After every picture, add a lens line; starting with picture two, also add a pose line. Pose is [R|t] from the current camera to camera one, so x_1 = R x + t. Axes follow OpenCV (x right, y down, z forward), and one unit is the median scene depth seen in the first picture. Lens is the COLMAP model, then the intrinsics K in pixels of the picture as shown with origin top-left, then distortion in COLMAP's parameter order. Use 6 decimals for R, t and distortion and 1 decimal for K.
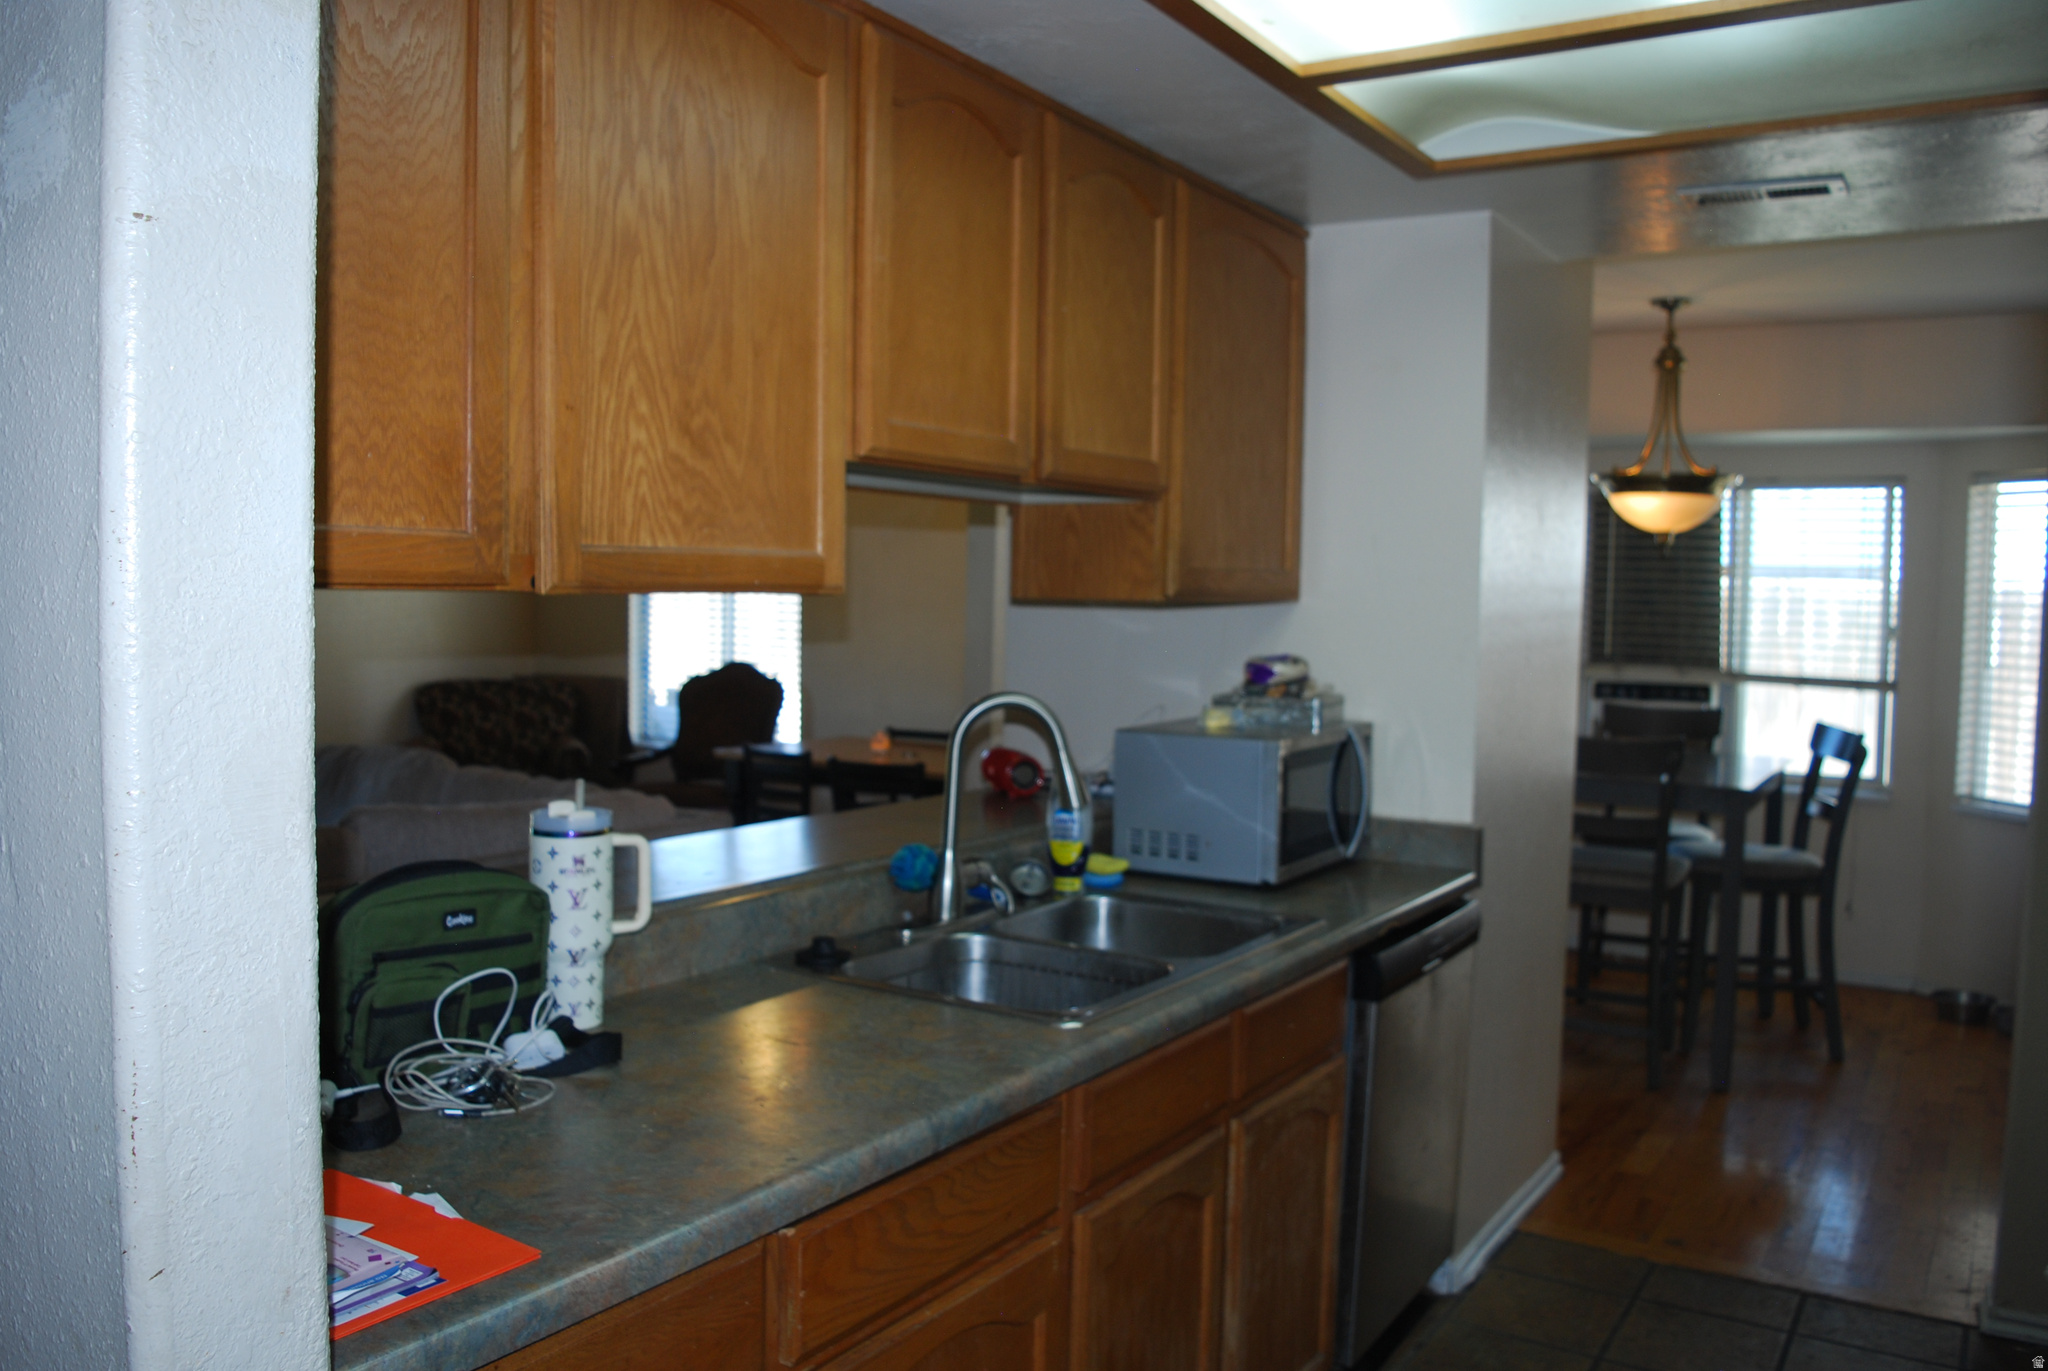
lens RADIAL K [[1611.6, 0, 1015.5], [0, 1611.6, 677.8], [0, 0, 1]] dist [-0.075271, 0.011717]
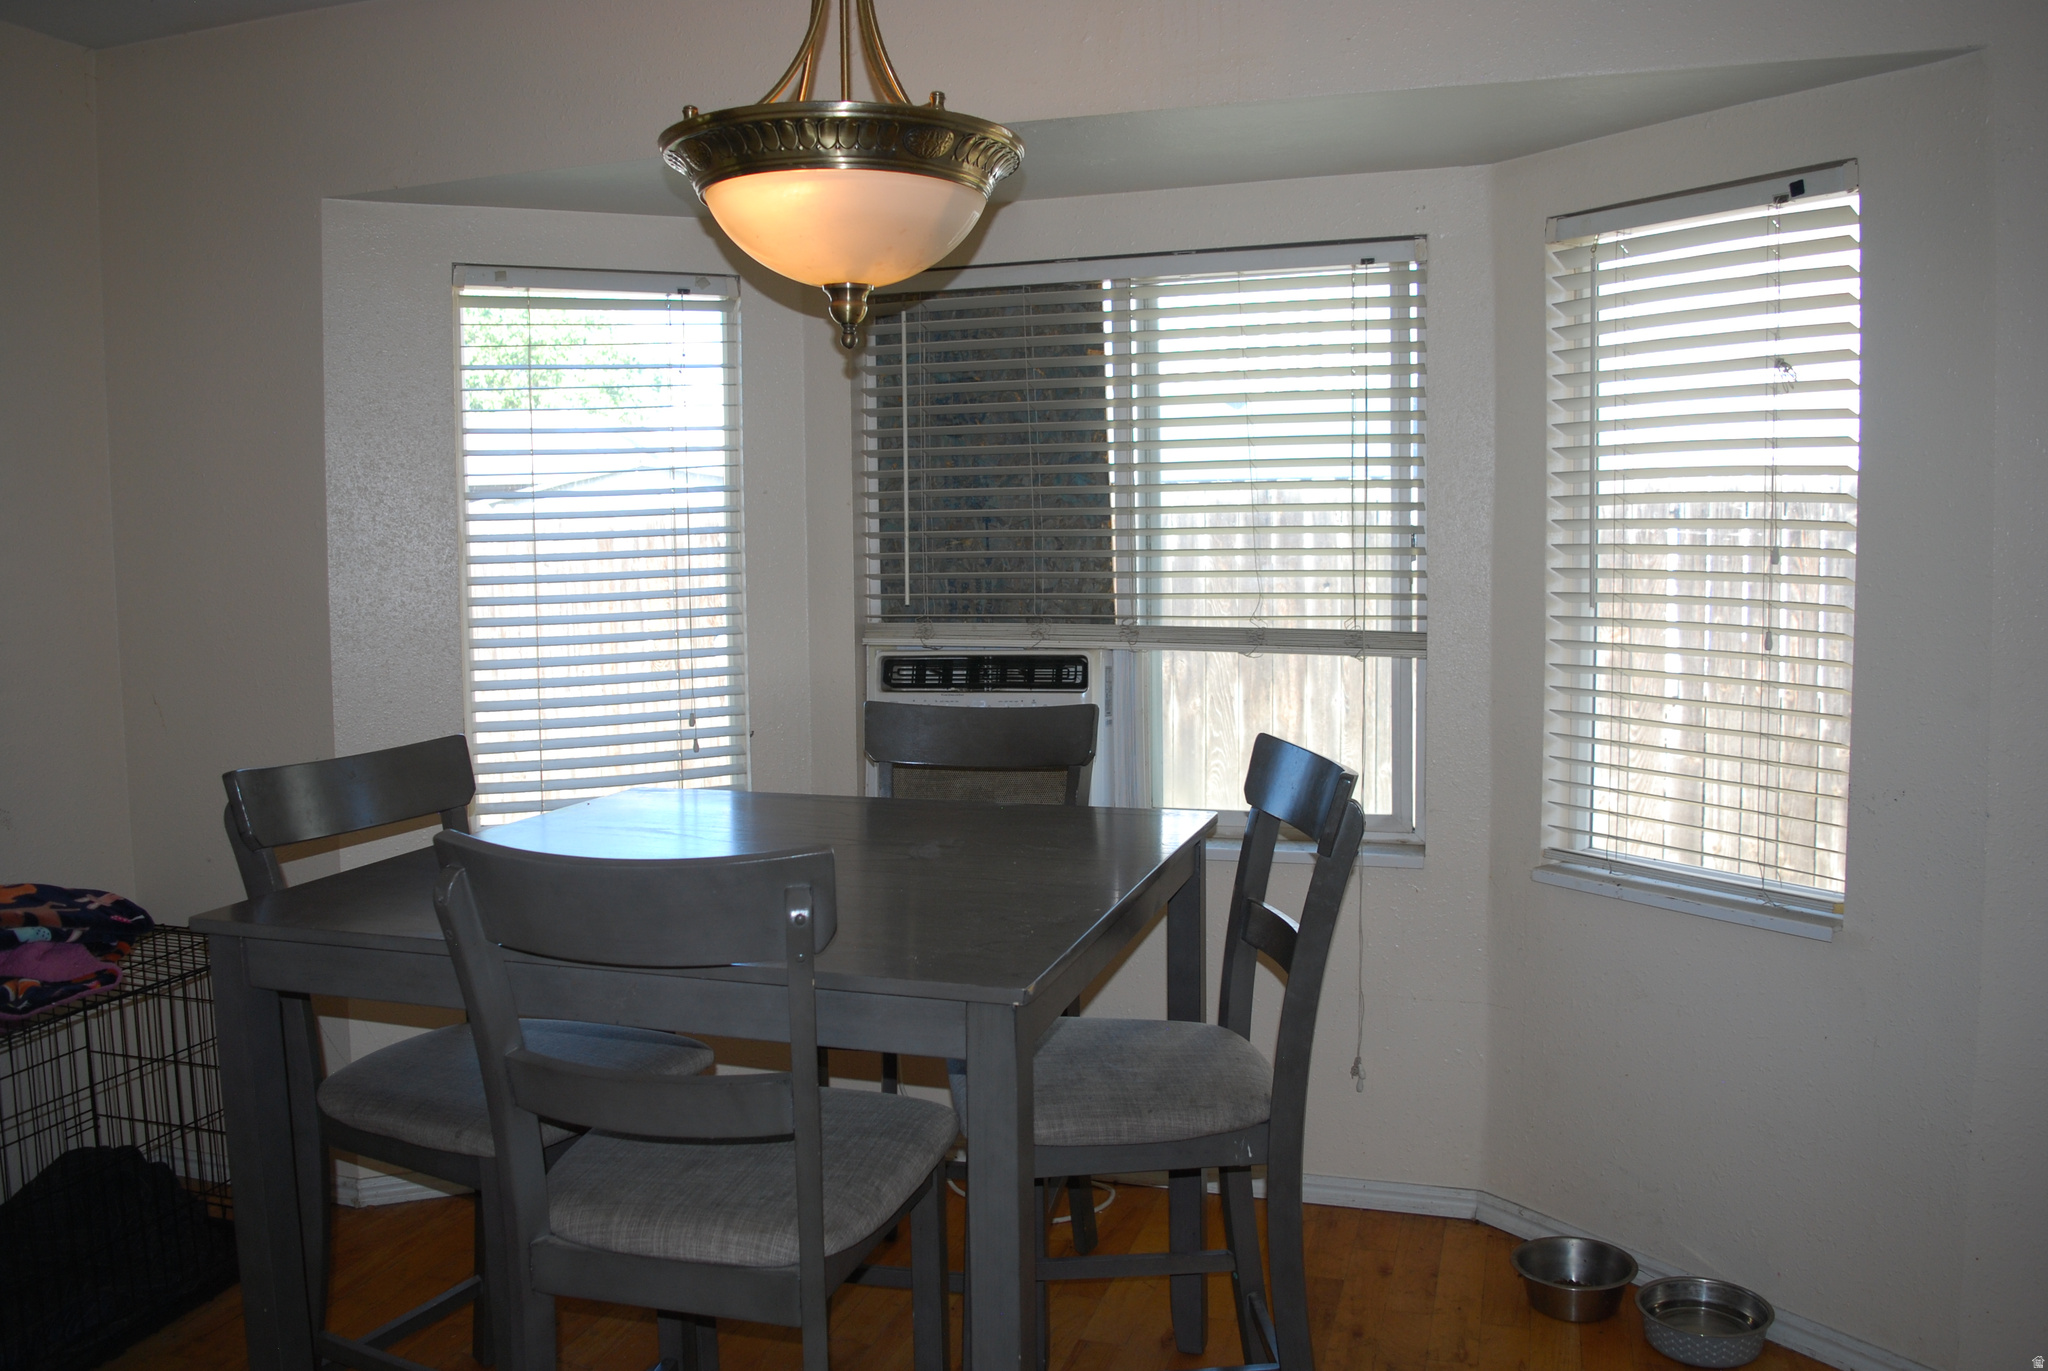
lens RADIAL K [[1611.6, 0, 1015.5], [0, 1611.6, 677.8], [0, 0, 1]] dist [-0.075271, 0.011717]
pose [[0.966901, -0.054171, 0.249336, 0.295458], [0.046114, 0.998211, 0.038048, -0.009574], [-0.250951, -0.025291, 0.967669, 0.520791]]
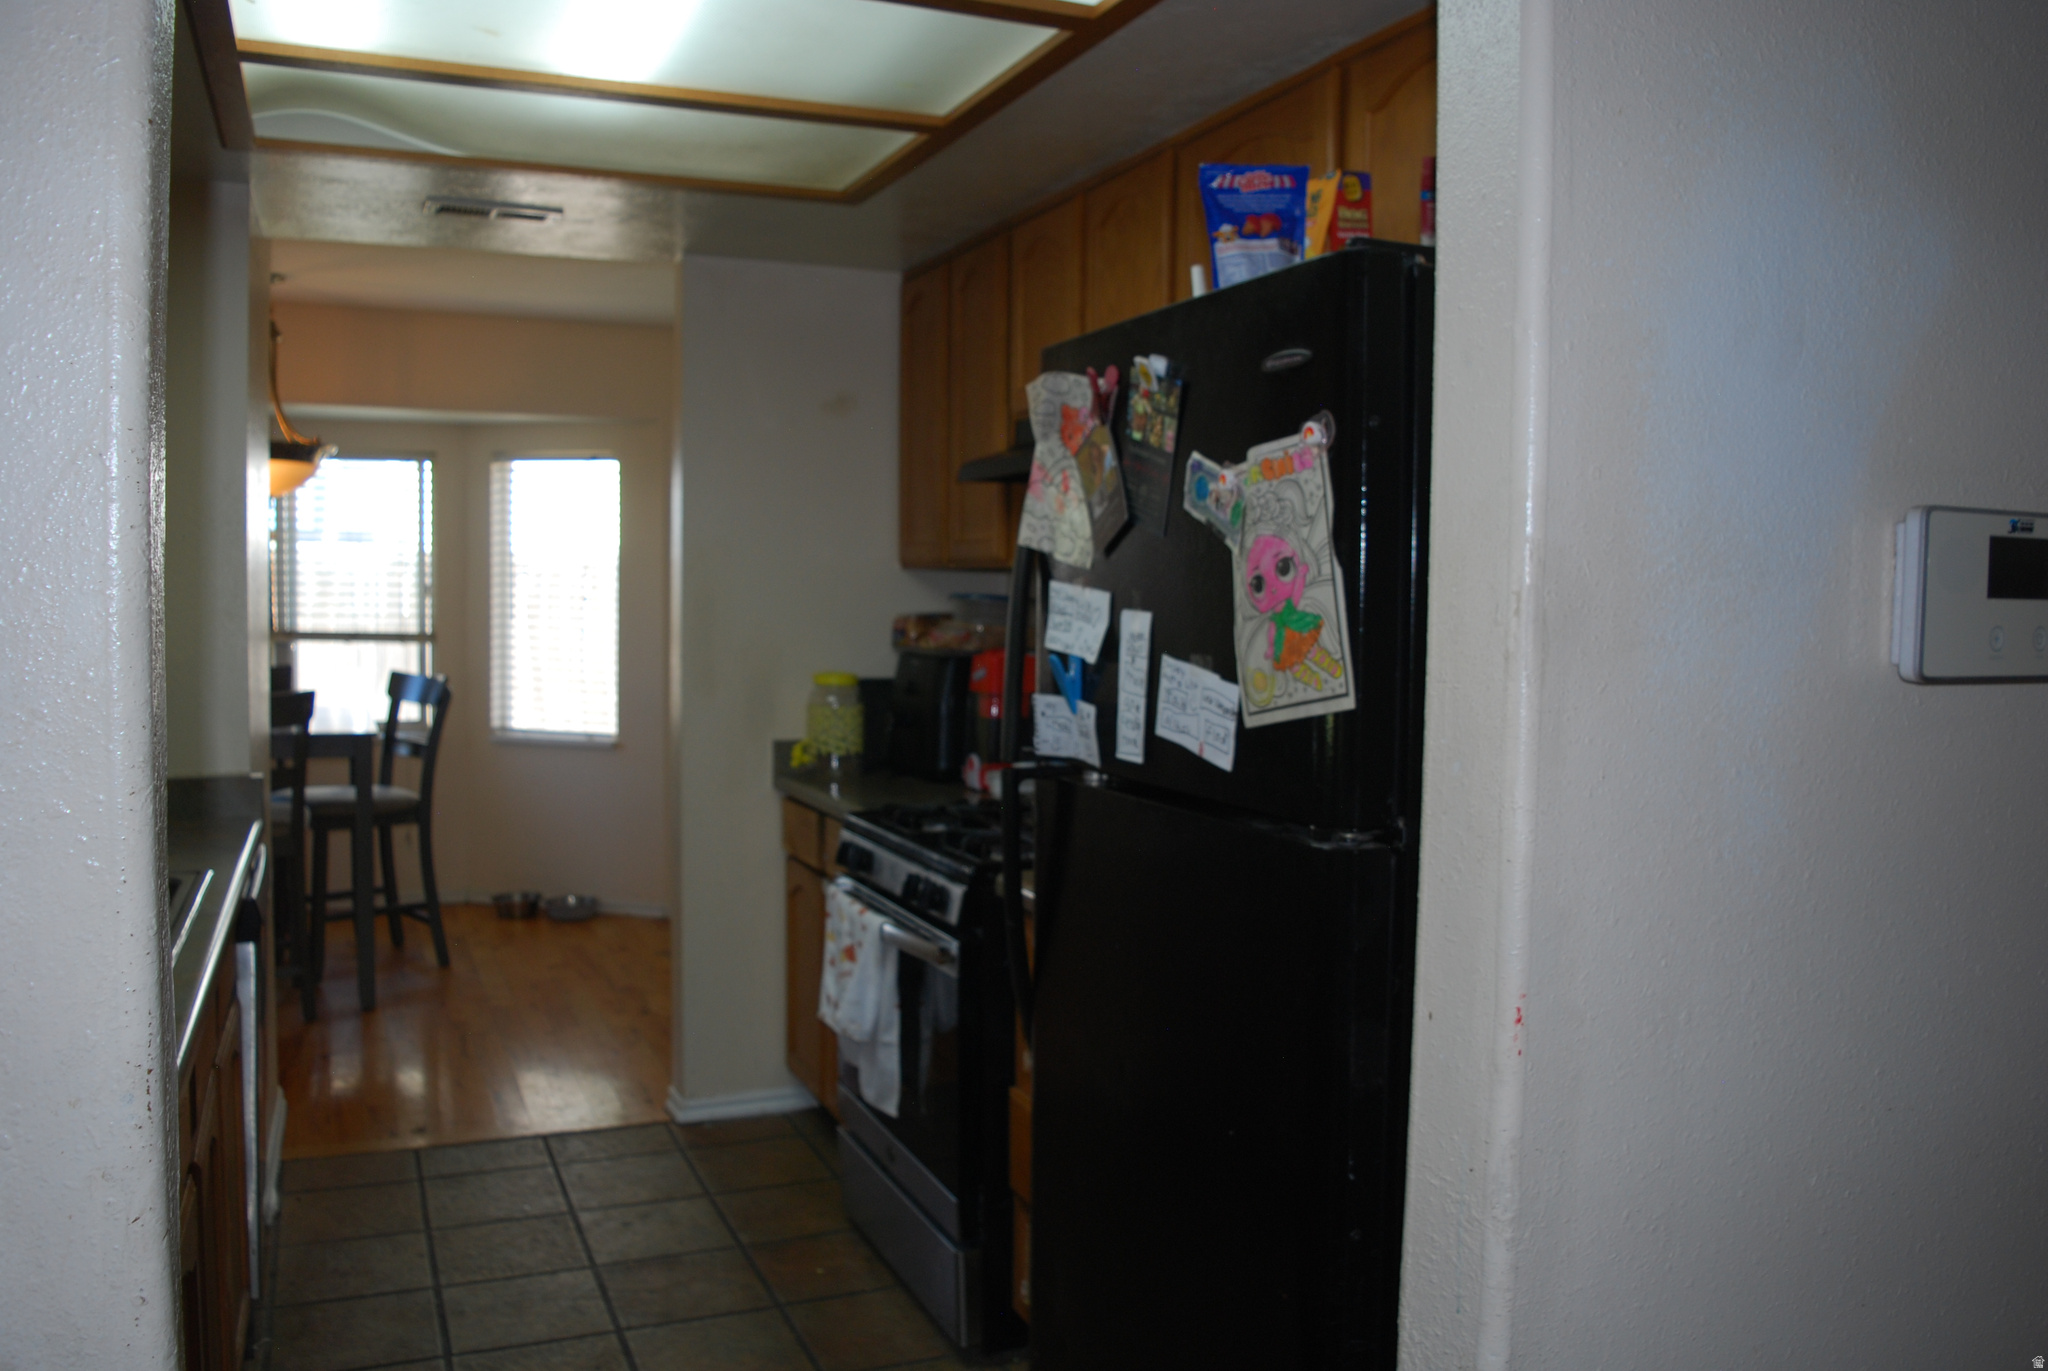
lens RADIAL K [[1611.6, 0, 1015.5], [0, 1611.6, 677.8], [0, 0, 1]] dist [-0.075271, 0.011717]
pose [[0.565302, -0.059670, 0.822723, -0.152728], [0.042638, 0.998161, 0.043097, 0.002799], [-0.823781, 0.010717, 0.566807, 0.003433]]
